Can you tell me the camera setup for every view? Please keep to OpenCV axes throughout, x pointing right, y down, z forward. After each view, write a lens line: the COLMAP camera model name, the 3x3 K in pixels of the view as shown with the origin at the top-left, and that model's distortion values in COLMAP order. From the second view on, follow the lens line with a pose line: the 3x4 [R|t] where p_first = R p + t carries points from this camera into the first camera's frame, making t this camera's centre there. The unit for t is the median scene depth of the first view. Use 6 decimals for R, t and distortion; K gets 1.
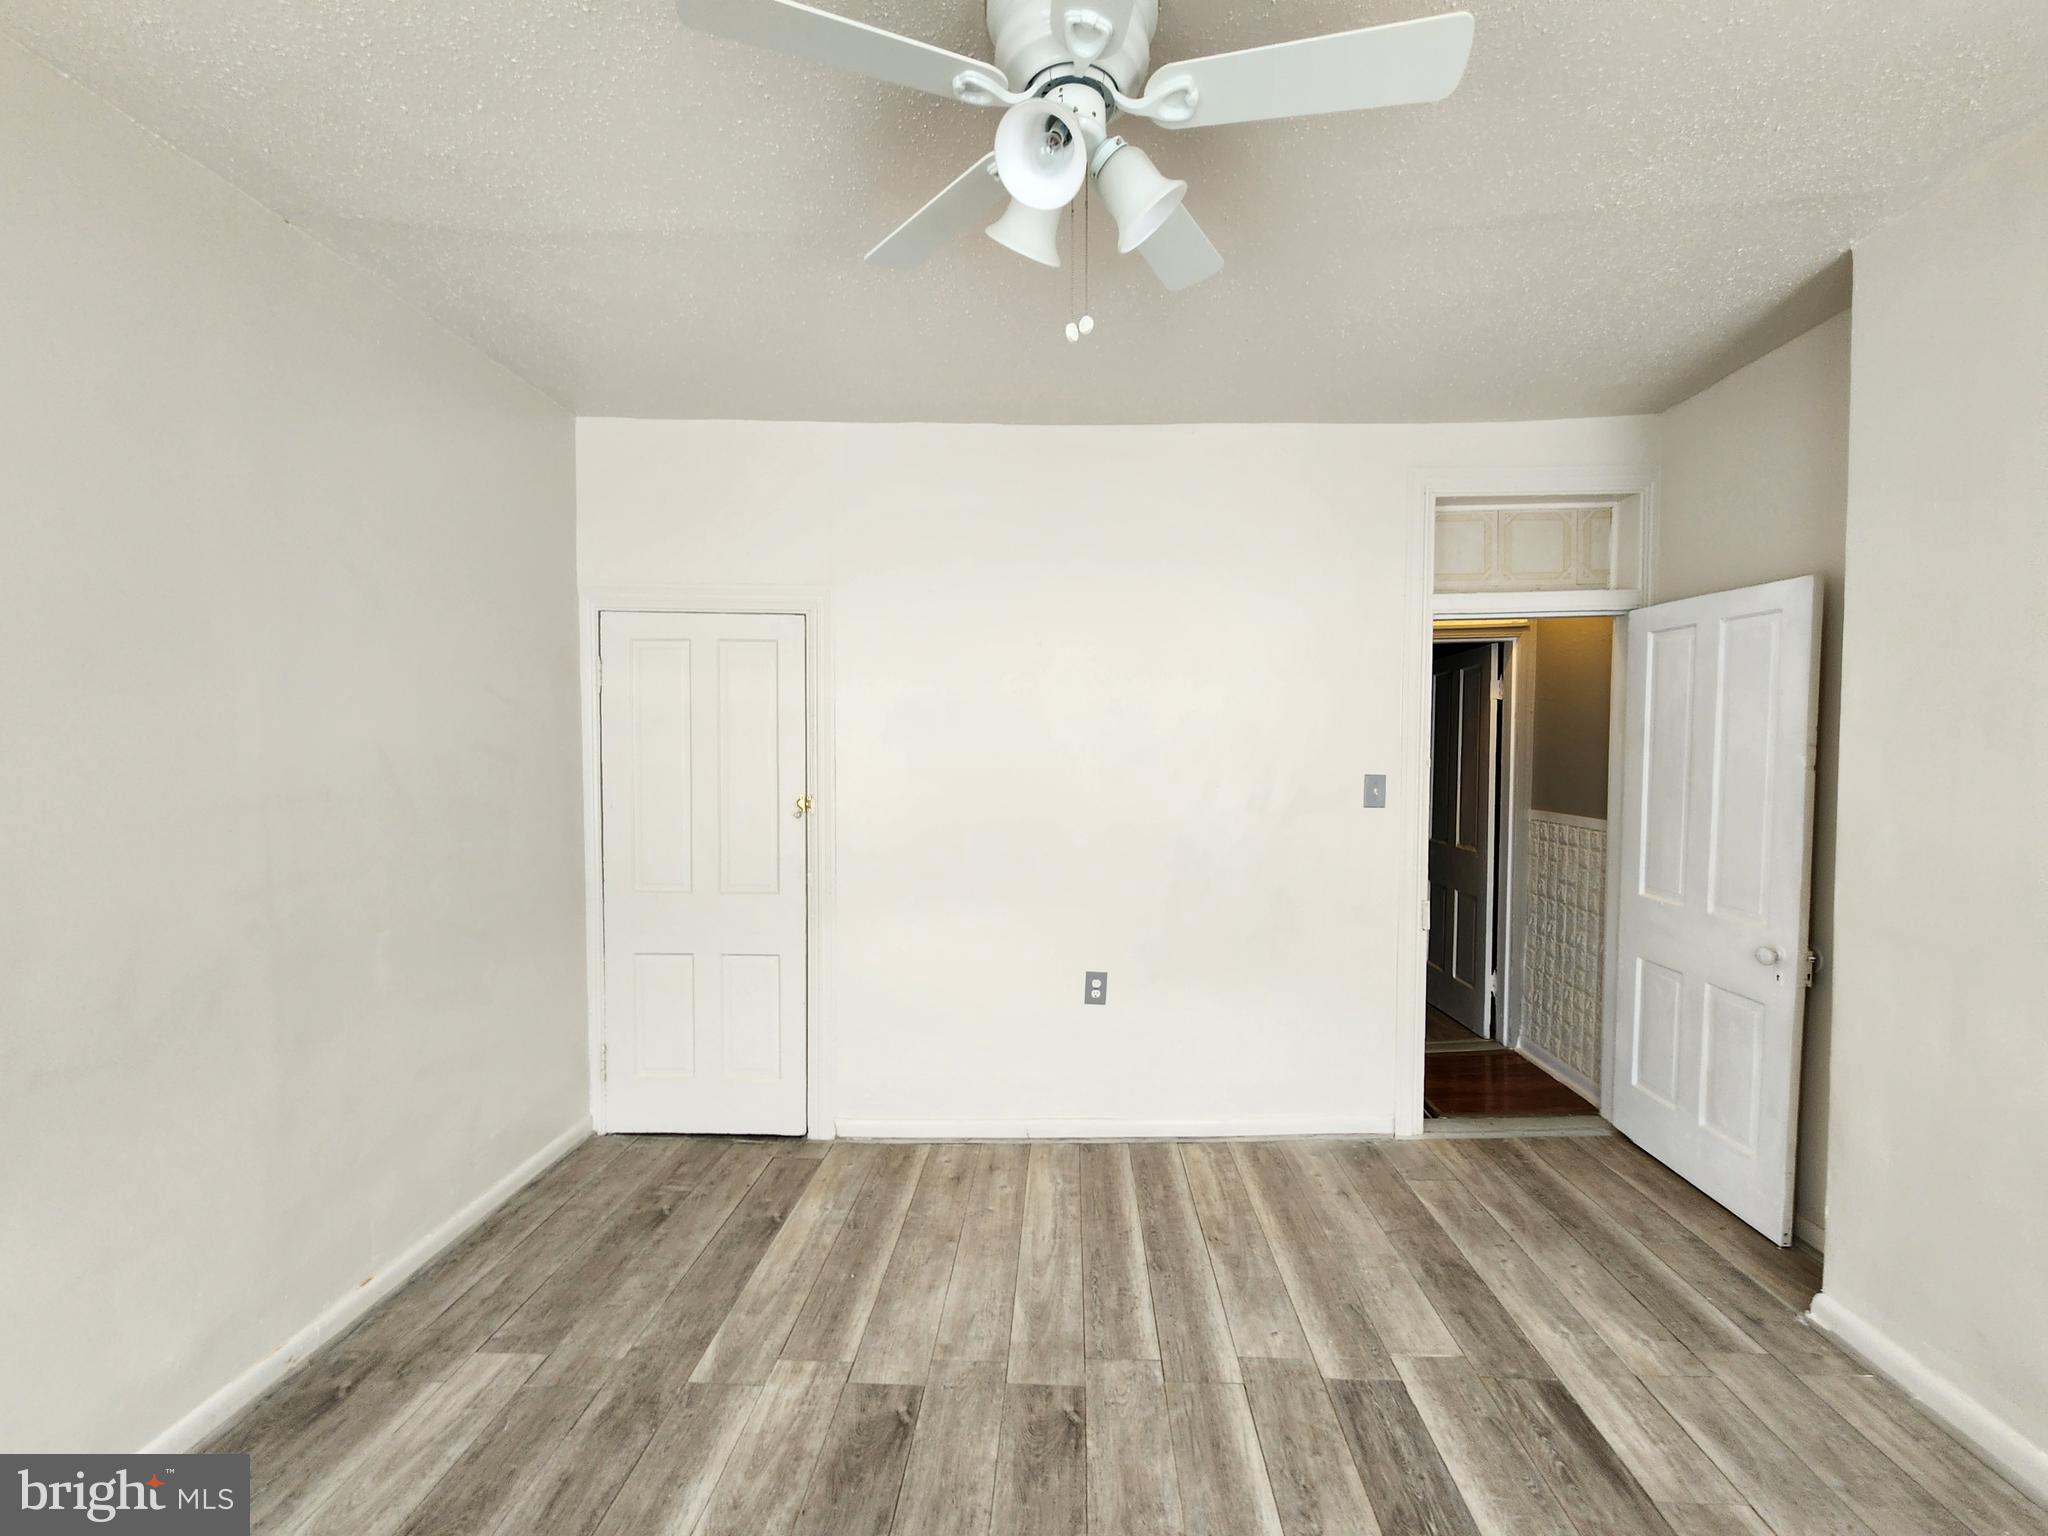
lens RADIAL K [[836.8, 0, 1037.1], [0, 836.8, 770.9], [0, 0, 1]] dist [-0.001134, 0.000668]
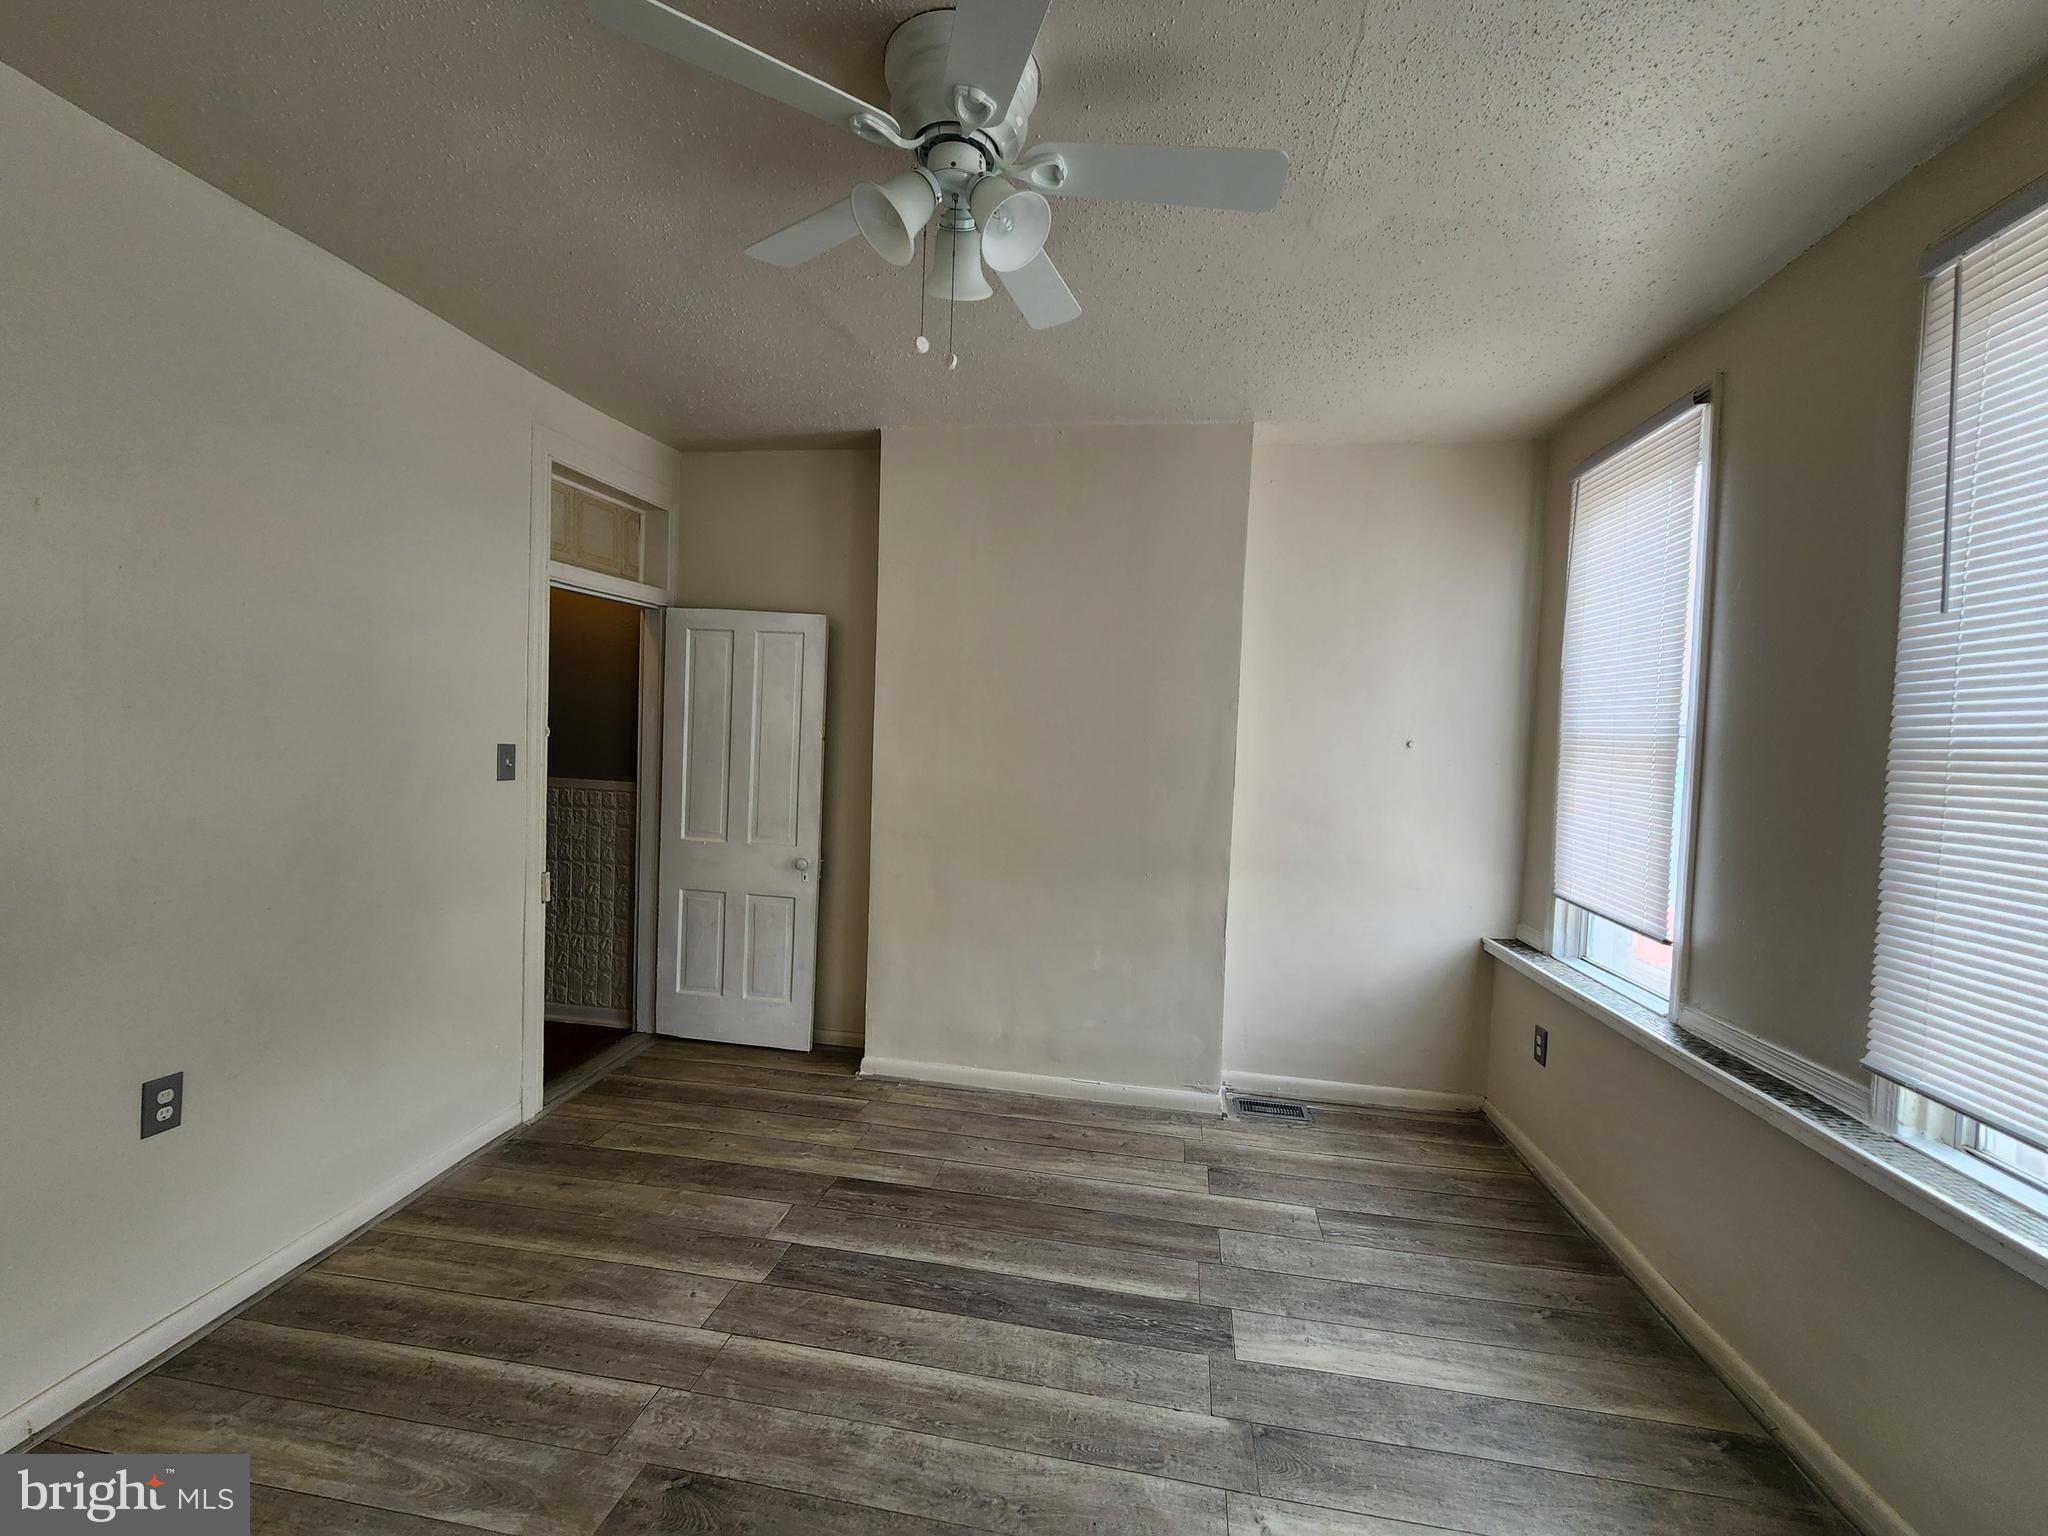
lens RADIAL K [[848.0, 0, 1044.0], [0, 848.0, 762.5], [0, 0, 1]] dist [-0.001378, -0.000101]
pose [[0.121108, -0.030616, 0.992167, -0.610046], [-0.008634, 0.999454, 0.031894, -0.013825], [-0.992602, -0.012429, 0.120778, 0.412660]]
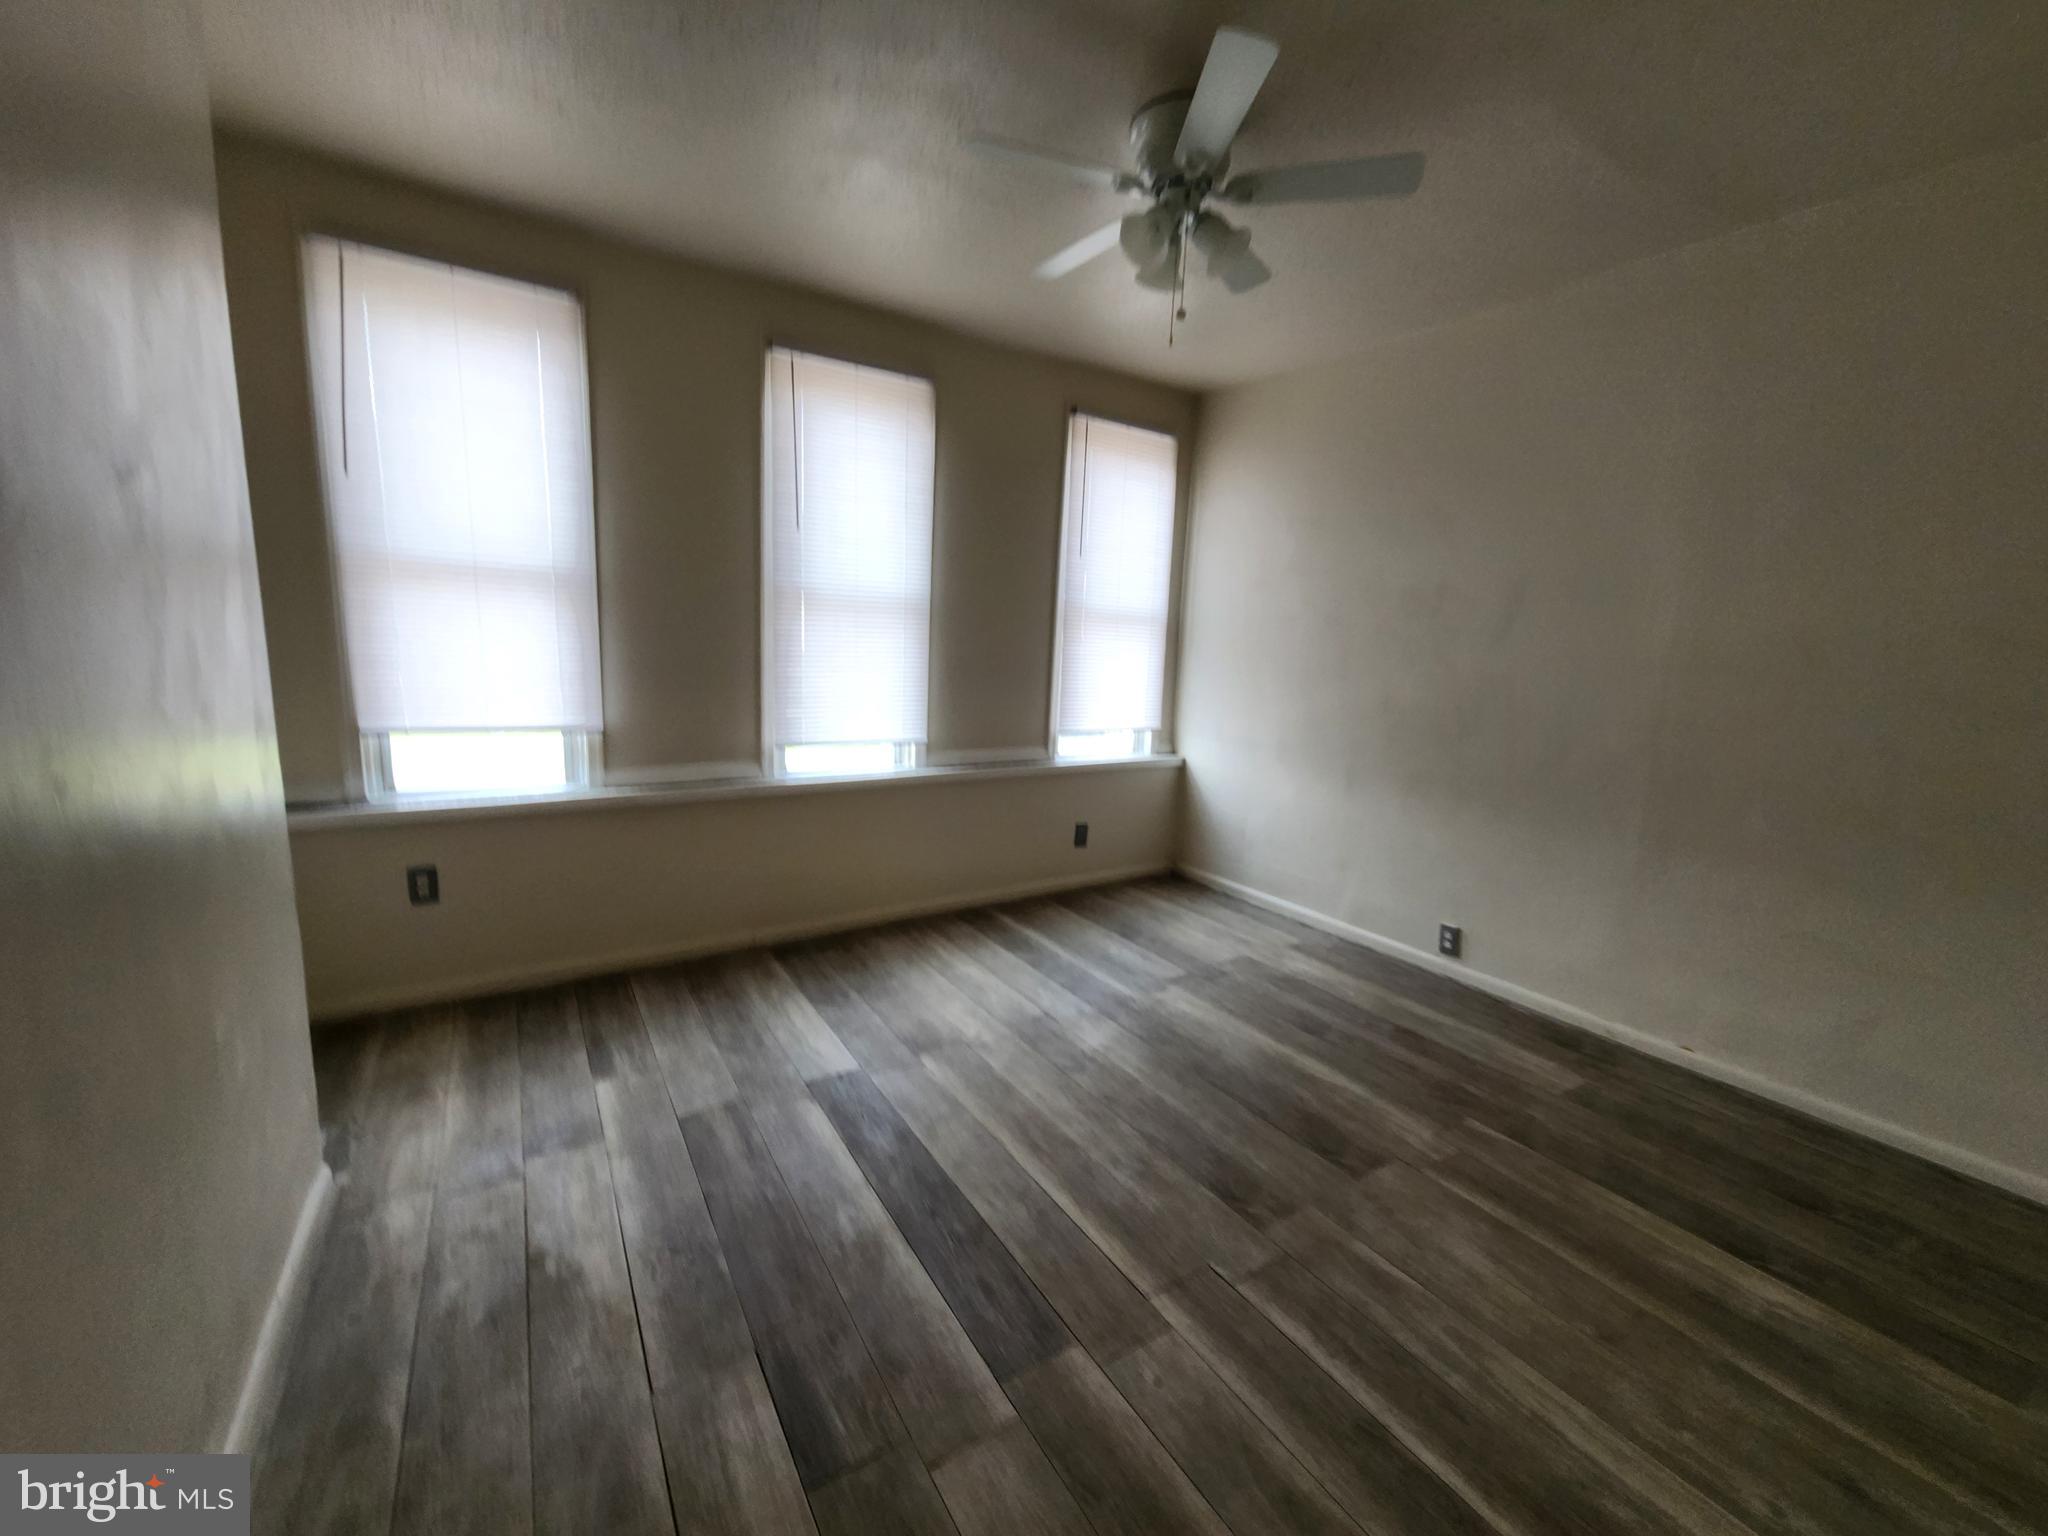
lens RADIAL K [[836.8, 0, 1037.1], [0, 836.8, 770.9], [0, 0, 1]] dist [-0.001134, 0.000668]
pose [[-0.824360, 0.055251, -0.563362, 0.688853], [-0.053116, 0.983284, 0.174158, 0.012110], [0.563568, 0.173493, -0.807646, 1.308077]]
